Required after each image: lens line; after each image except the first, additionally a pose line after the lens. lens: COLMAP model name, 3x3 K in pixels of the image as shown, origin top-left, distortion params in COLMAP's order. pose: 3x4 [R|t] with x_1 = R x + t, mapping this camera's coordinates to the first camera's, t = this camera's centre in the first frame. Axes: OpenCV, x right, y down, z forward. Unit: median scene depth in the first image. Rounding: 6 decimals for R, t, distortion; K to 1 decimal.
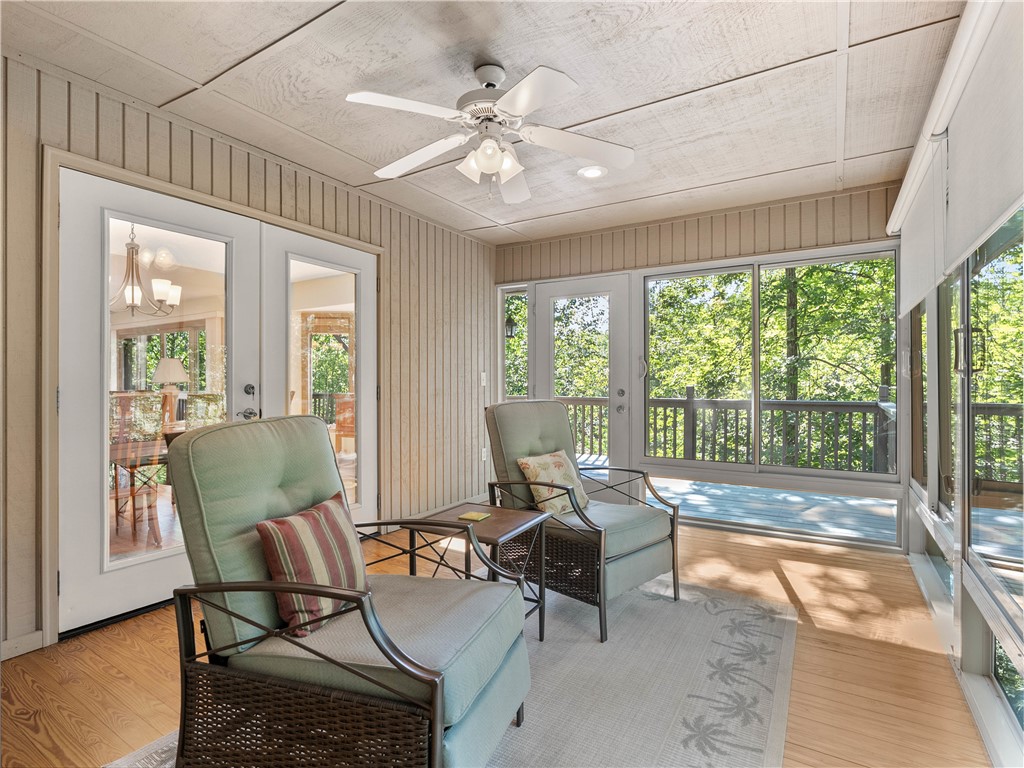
lens RADIAL K [[517.0, 0, 512.0], [0, 517.0, 384.0], [0, 0, 1]] dist [-0.001769, -0.000913]
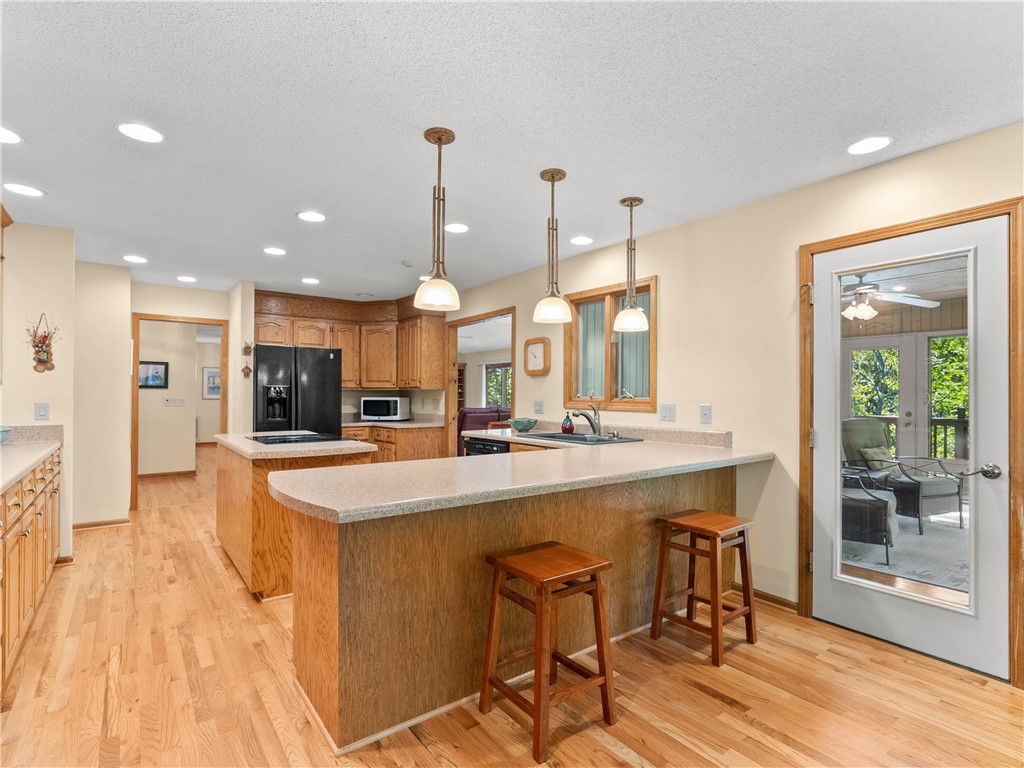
lens RADIAL K [[512.1, 0, 509.2], [0, 512.1, 392.3], [0, 0, 1]] dist [-0.001541, -0.000781]
pose [[0.931147, 0.004639, -0.364613, -0.441566], [-0.007375, 0.999954, -0.006112, -0.038440], [0.364568, 0.008381, 0.931139, -1.088037]]
